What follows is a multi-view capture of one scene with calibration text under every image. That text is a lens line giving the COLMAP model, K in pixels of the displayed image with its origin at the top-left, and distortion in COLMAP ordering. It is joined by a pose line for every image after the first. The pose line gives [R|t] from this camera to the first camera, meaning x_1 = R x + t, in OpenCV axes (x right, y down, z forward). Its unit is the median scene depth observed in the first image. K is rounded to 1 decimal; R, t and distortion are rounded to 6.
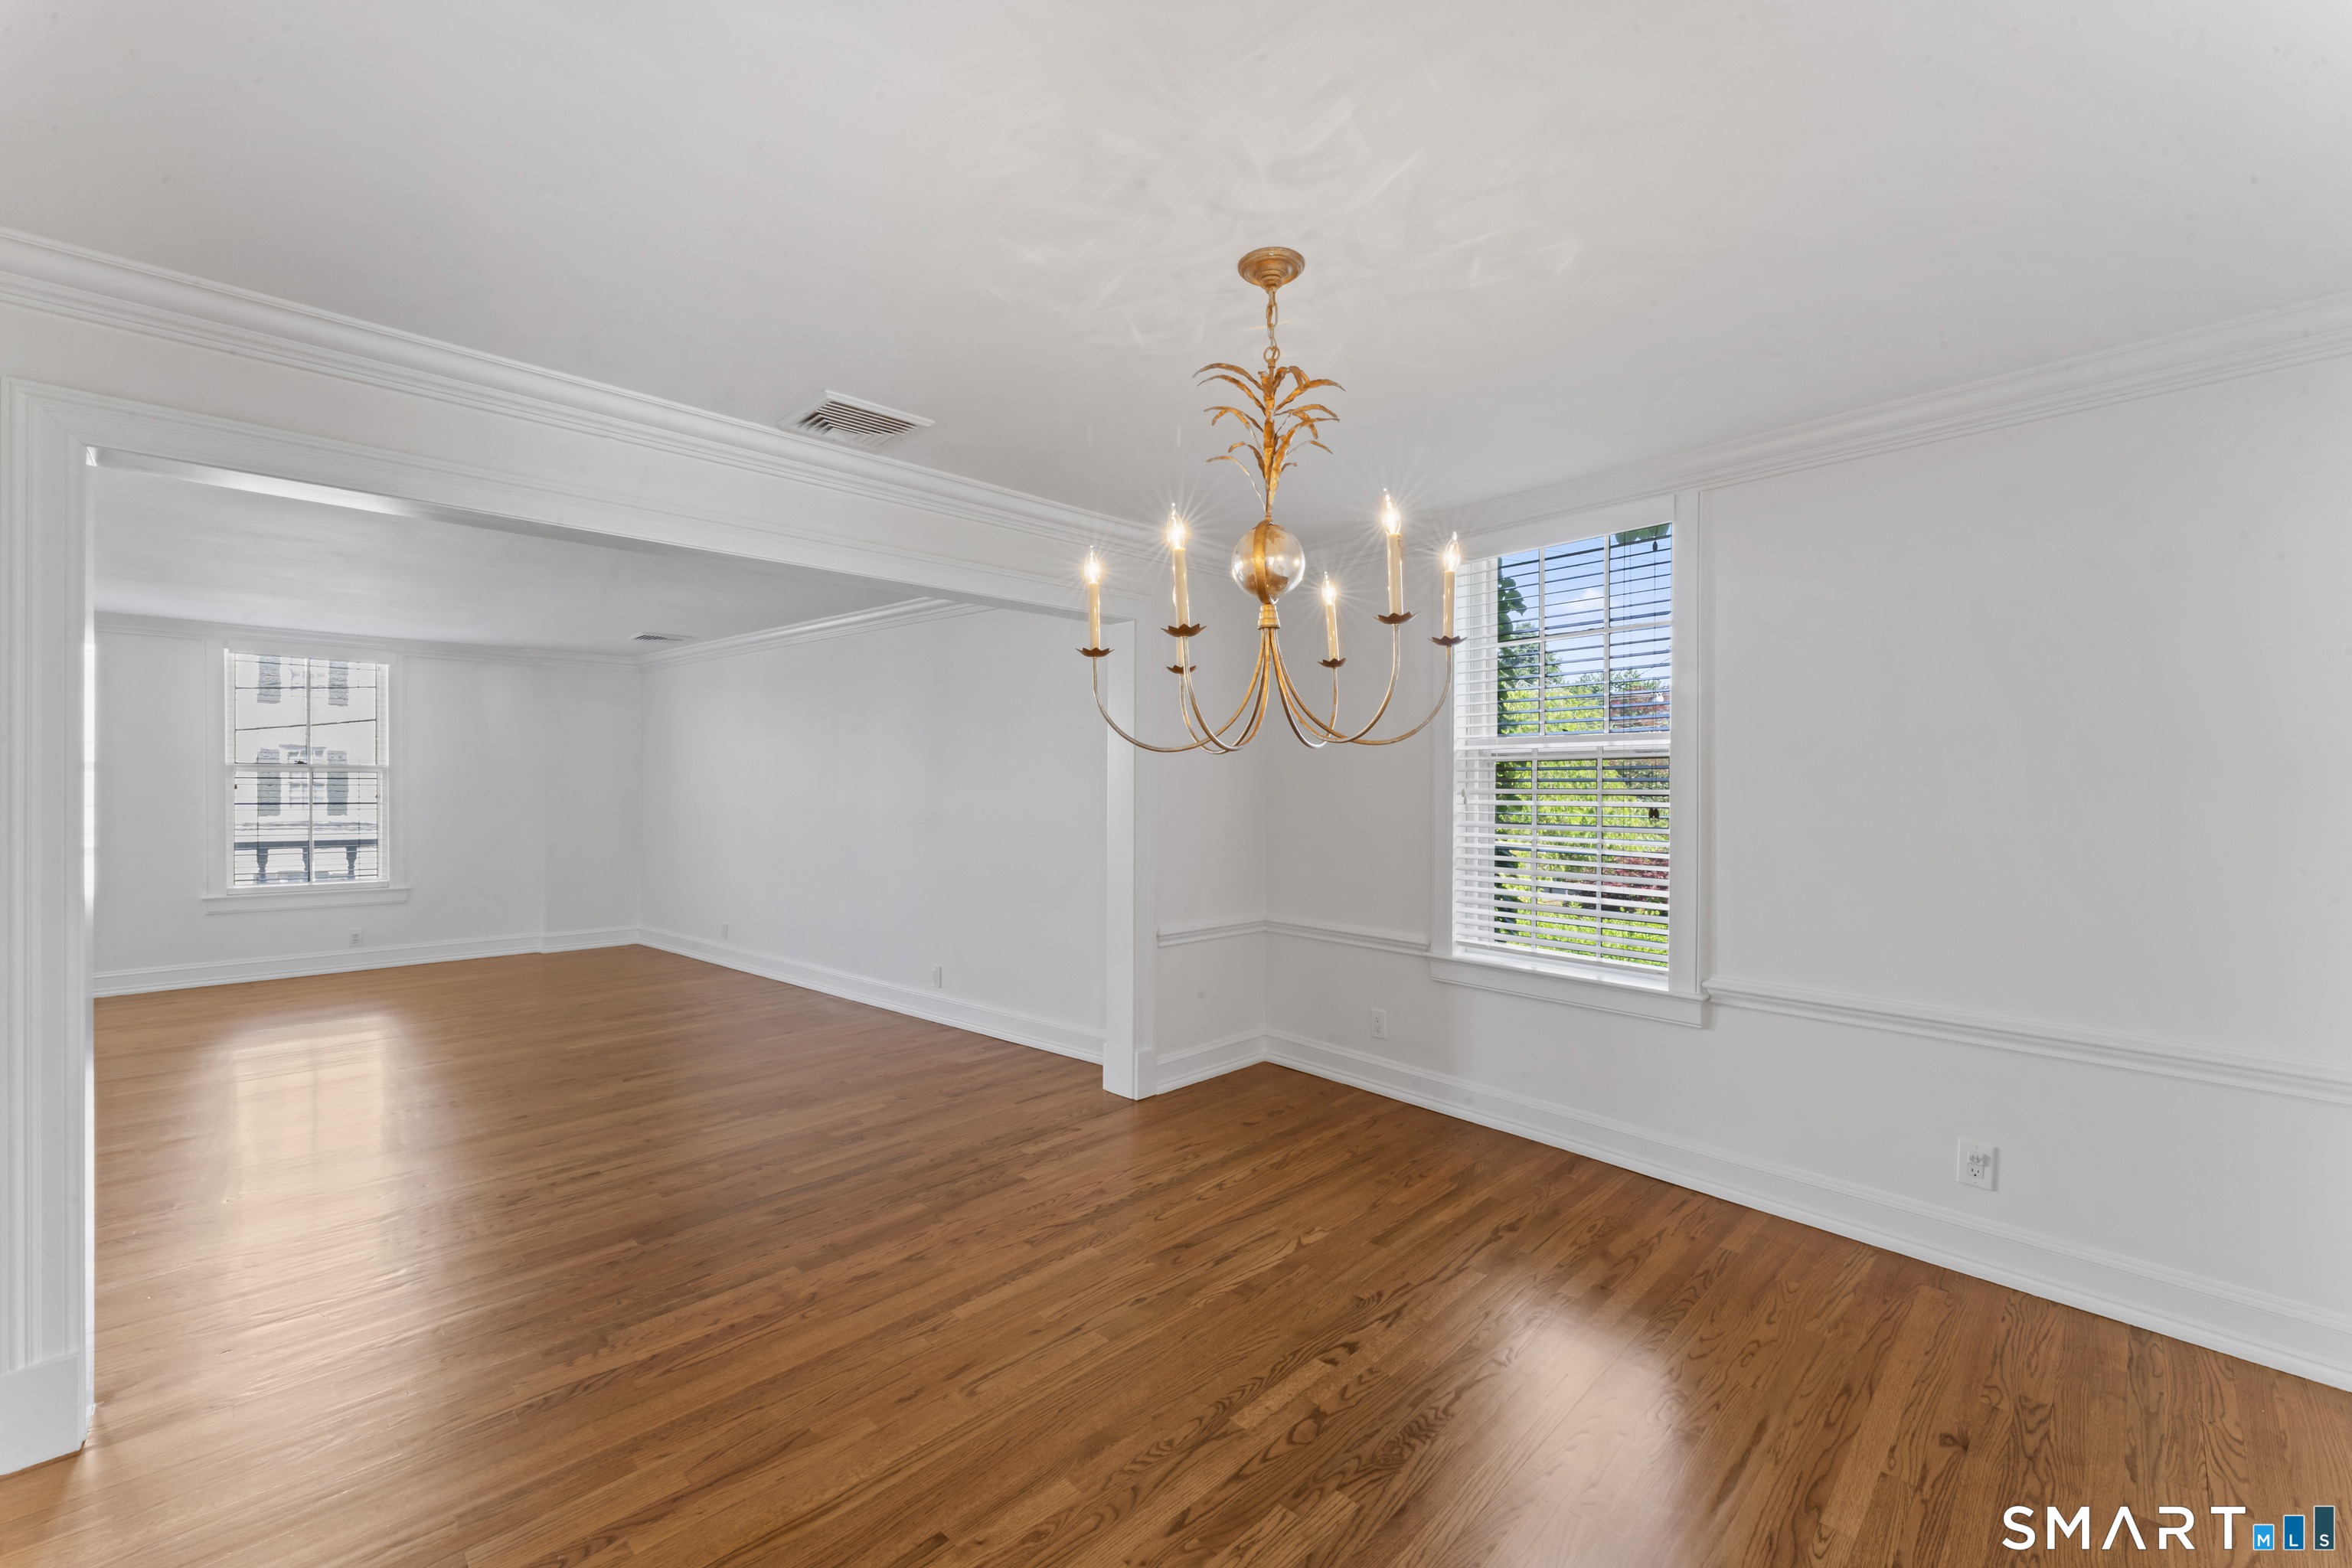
lens RADIAL K [[947.3, 0, 1173.5], [0, 947.3, 783.7], [0, 0, 1]] dist [0.002725, -0.000262]
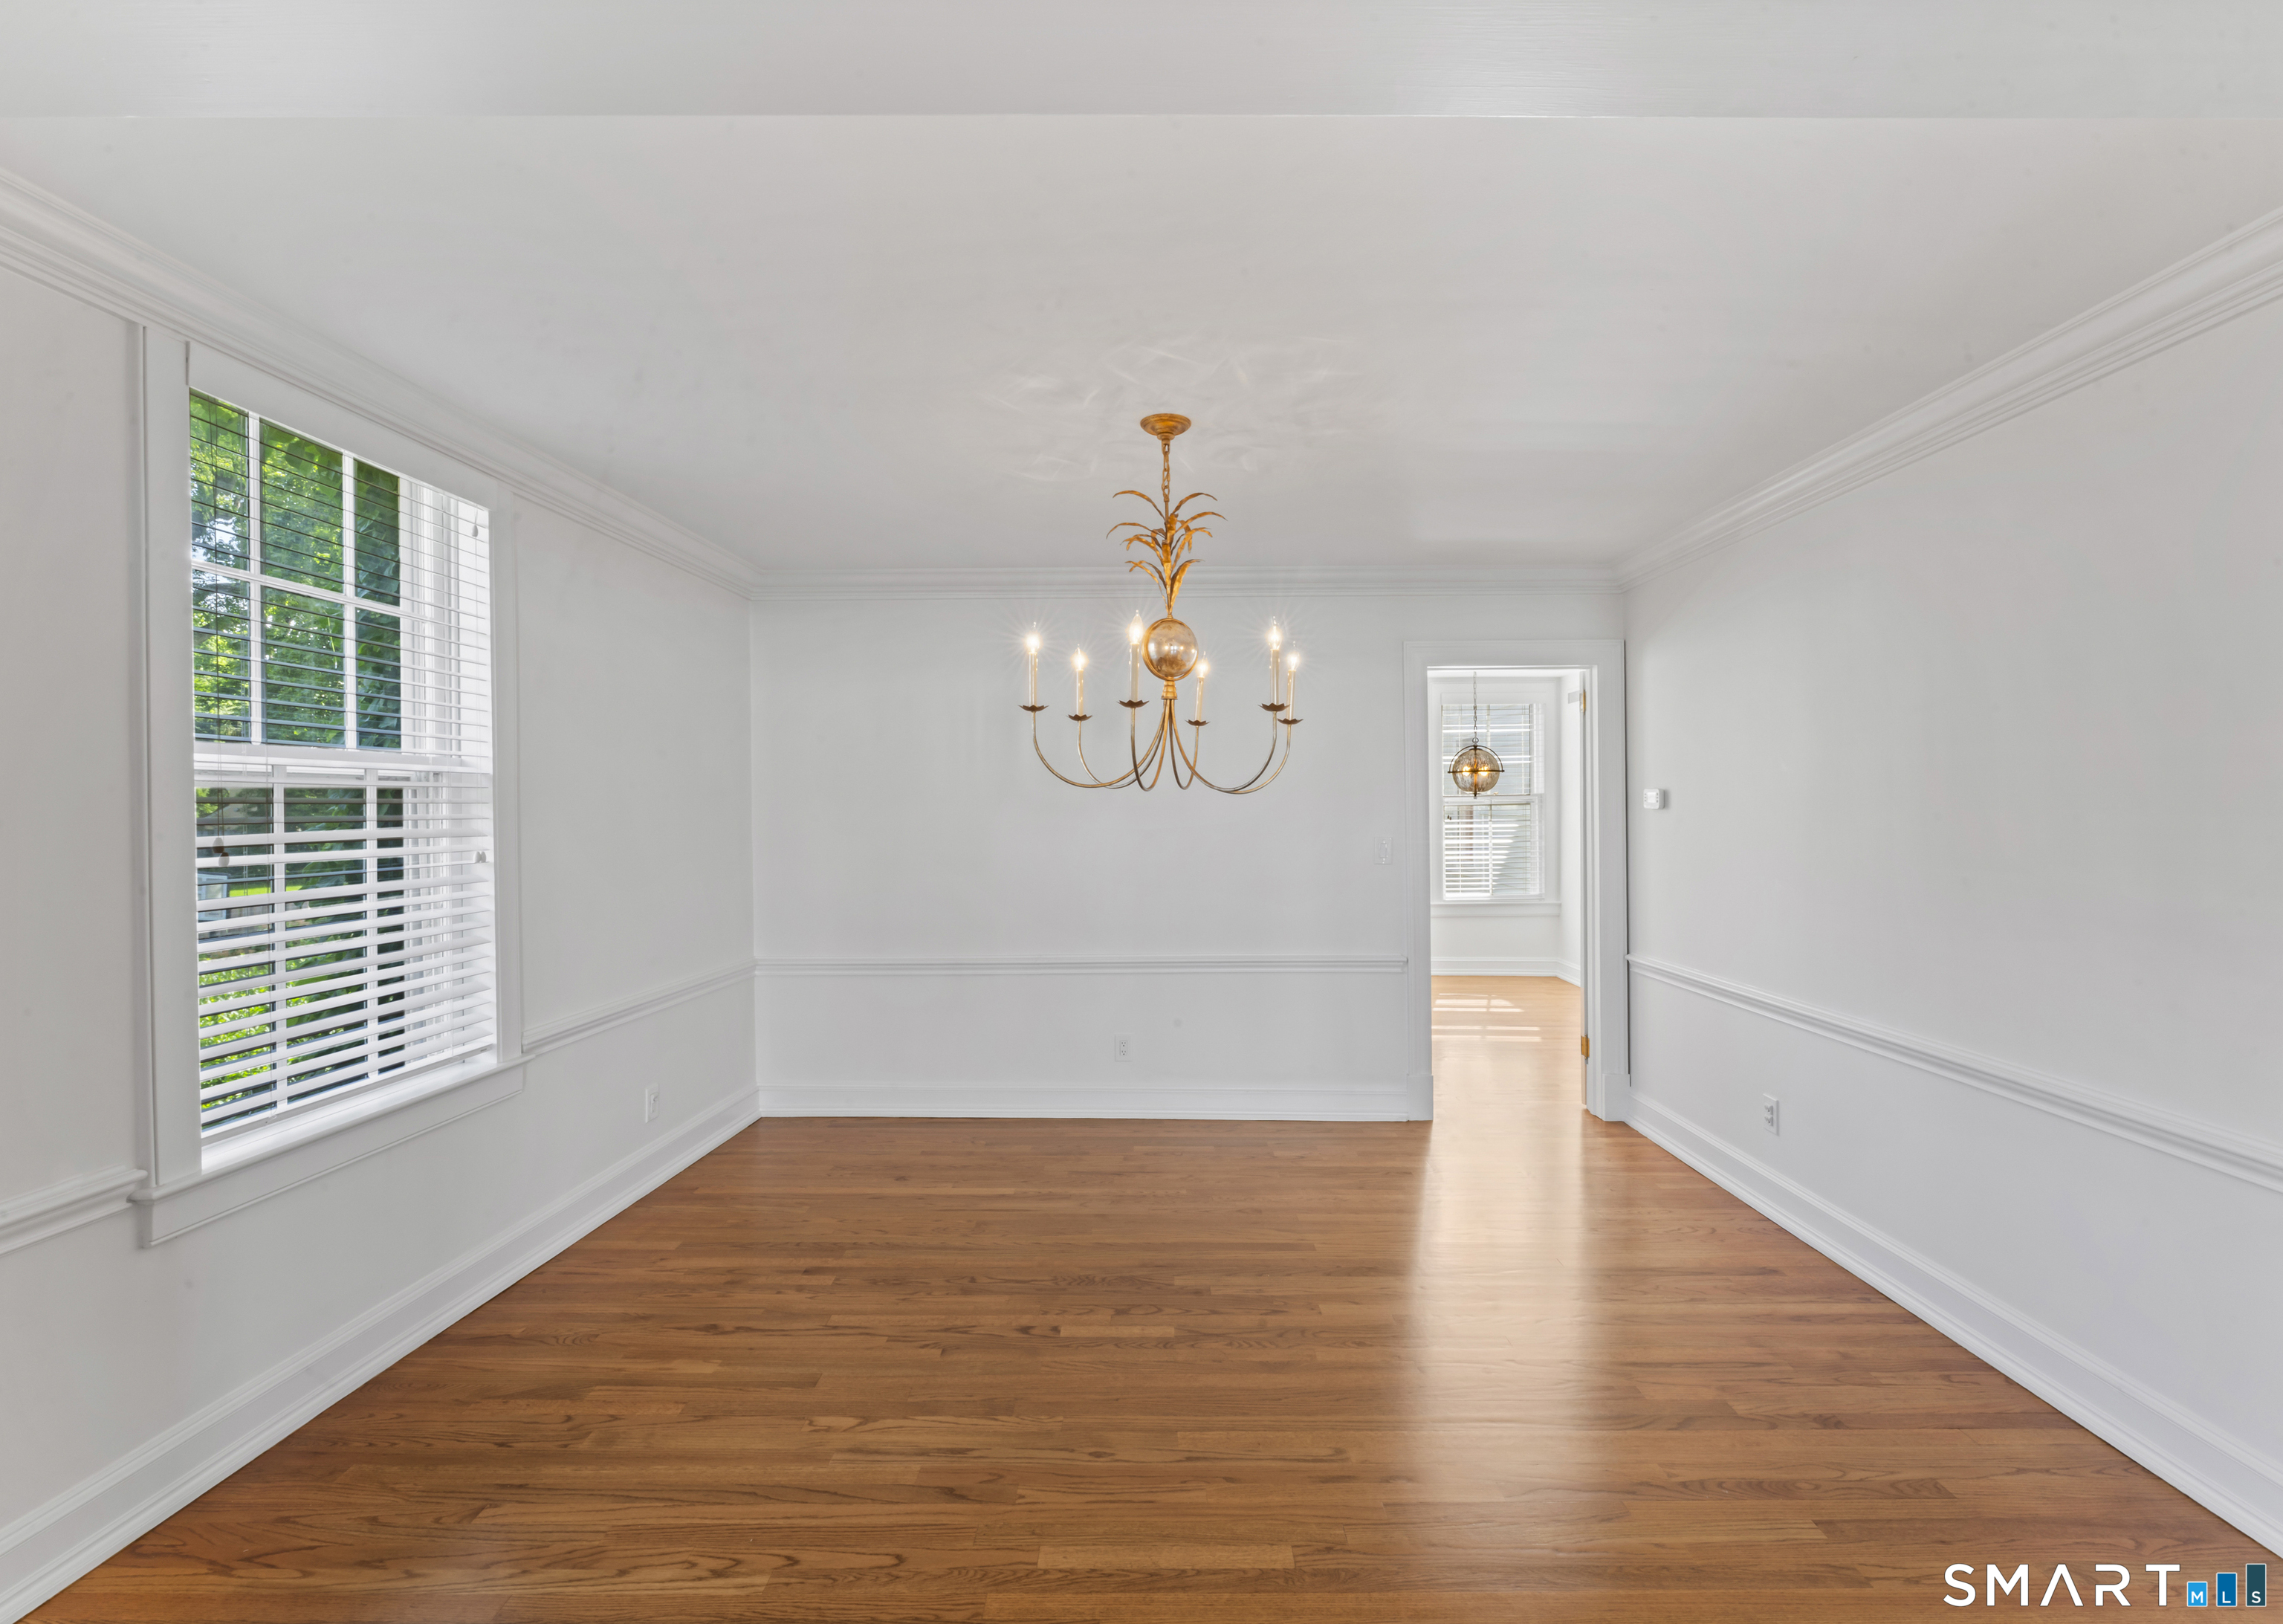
lens RADIAL K [[1010.4, 0, 1164.2], [0, 1010.4, 803.9], [0, 0, 1]] dist [0.001397, -0.000050]
pose [[-0.724760, 0.004589, 0.688986, -0.678413], [0.003391, 0.999989, -0.003094, -0.010399], [-0.688993, 0.000093, -0.724768, 1.593098]]
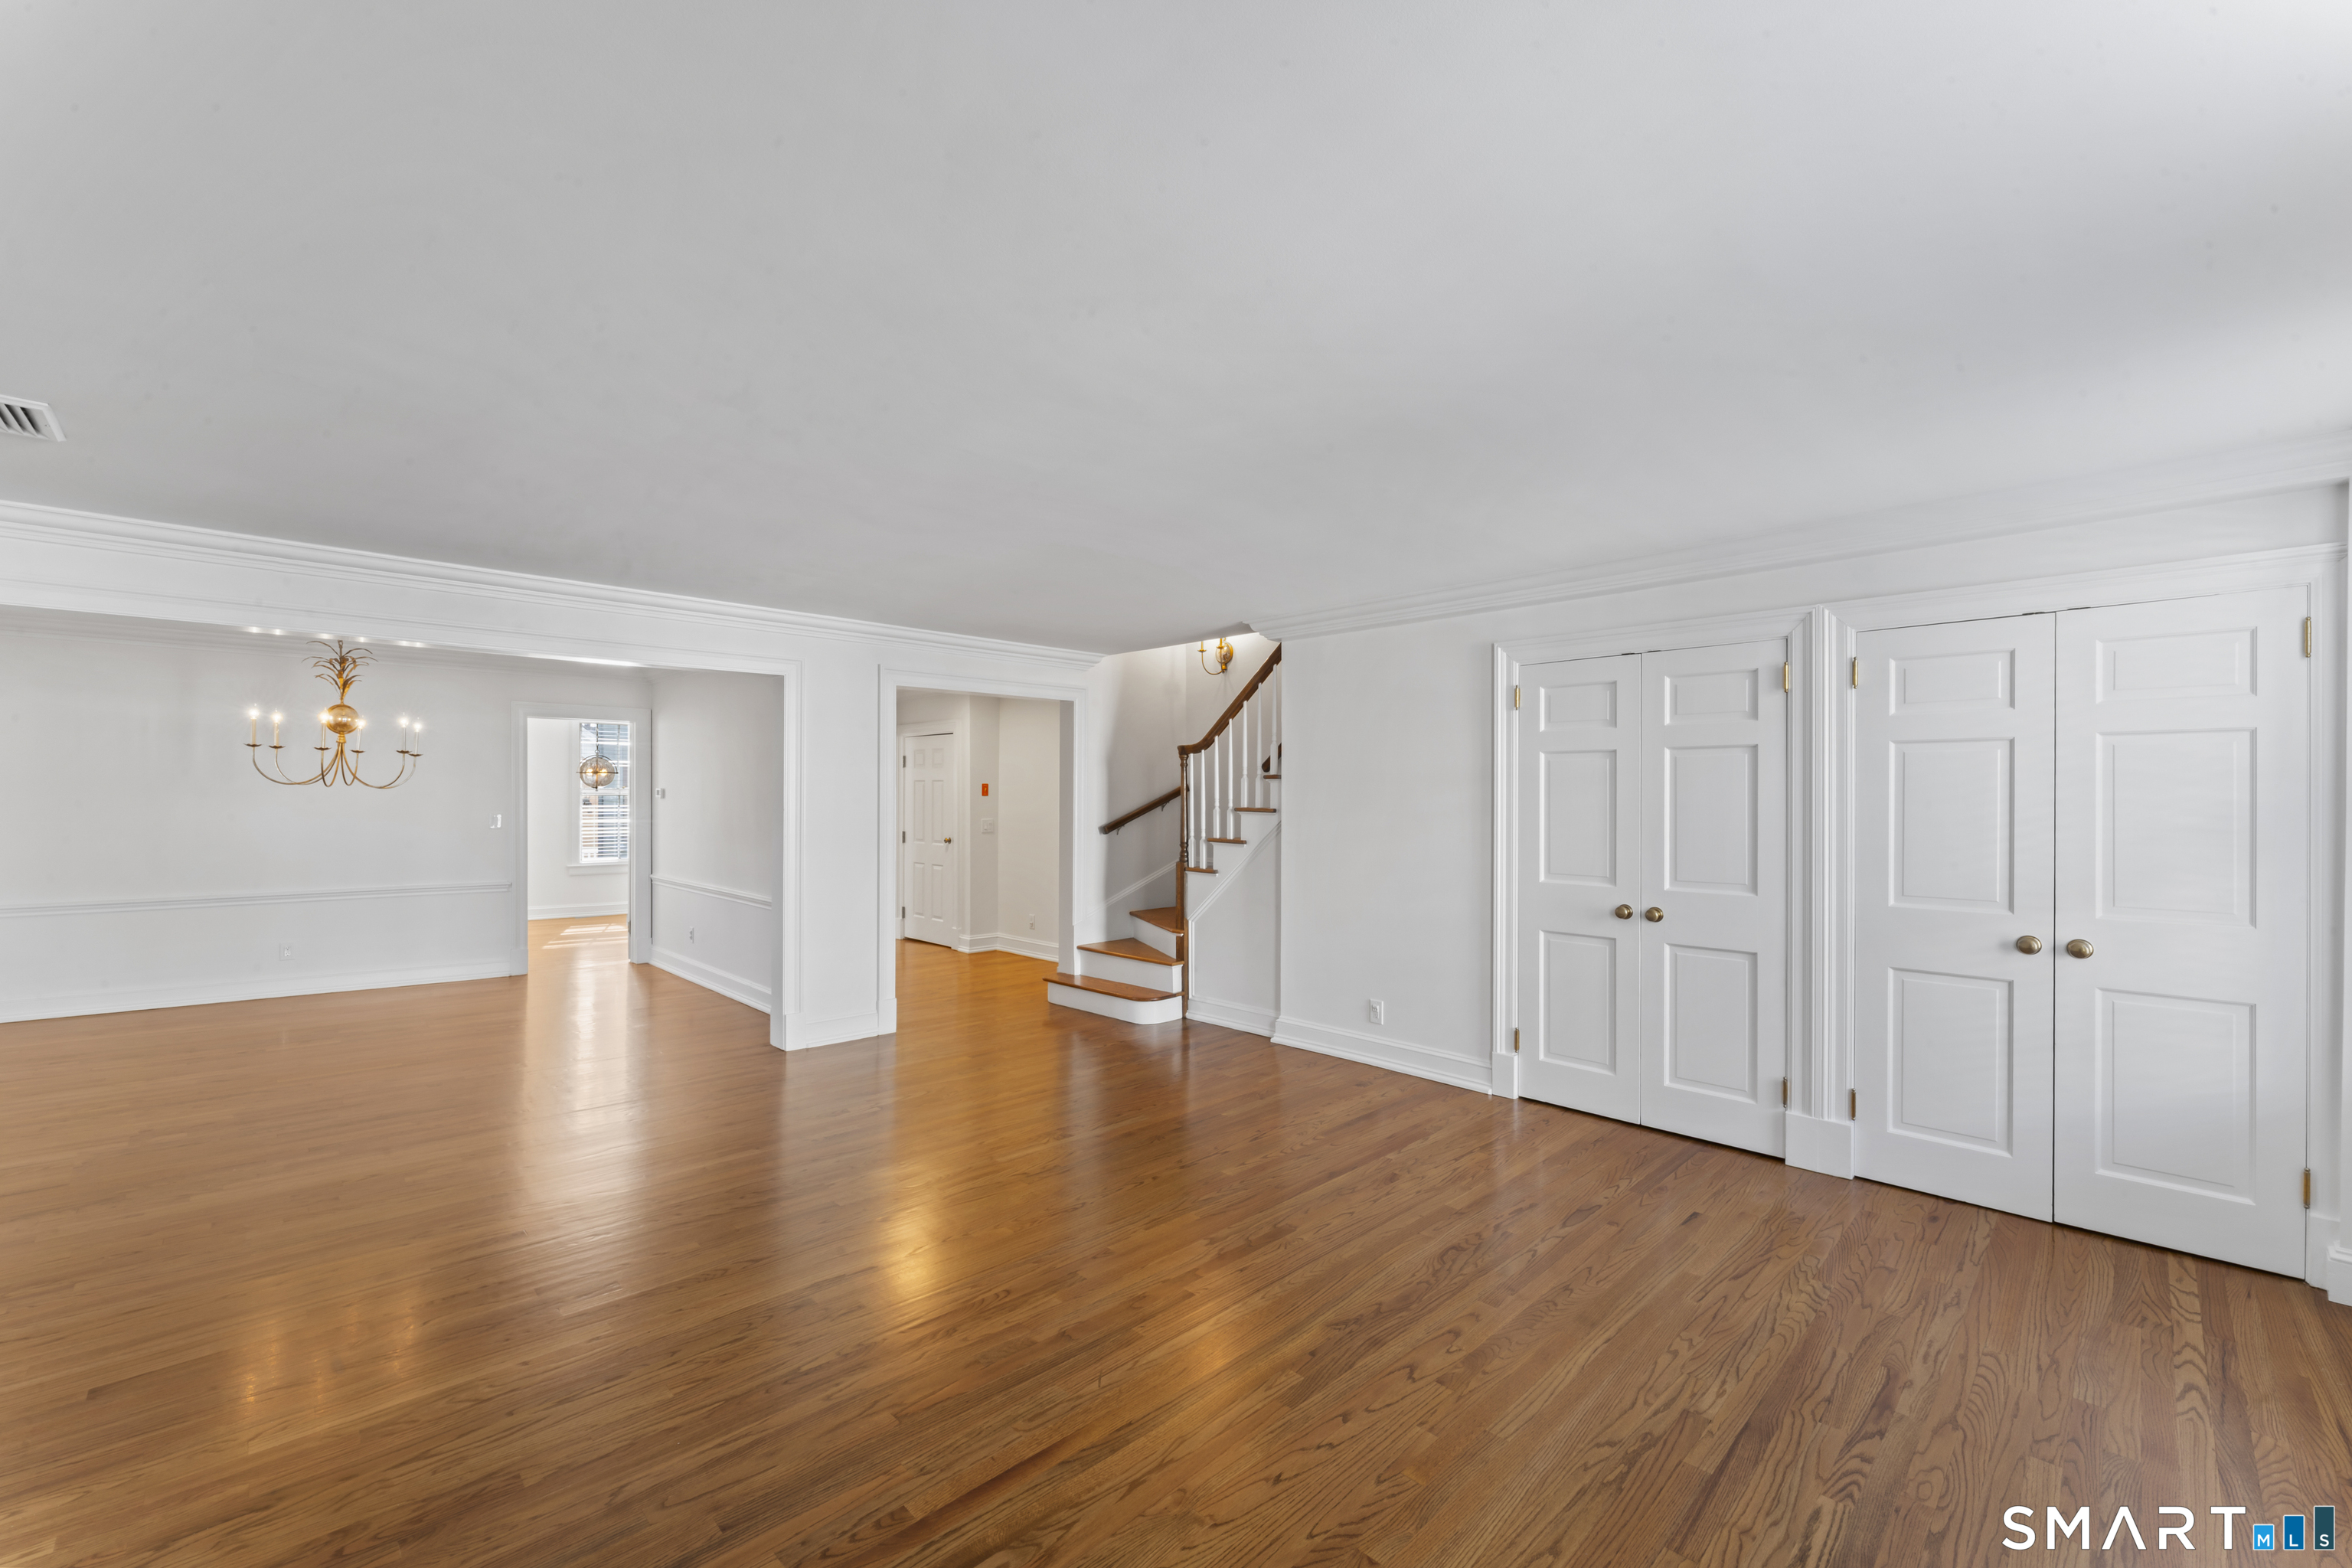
lens RADIAL K [[947.3, 0, 1179.4], [0, 947.3, 799.0], [0, 0, 1]] dist [0.002725, -0.000262]
pose [[-0.999941, -0.009909, -0.004398, -1.834601], [-0.009906, 0.999951, -0.000701, -0.018836], [0.004405, -0.000658, -0.999990, 2.974193]]
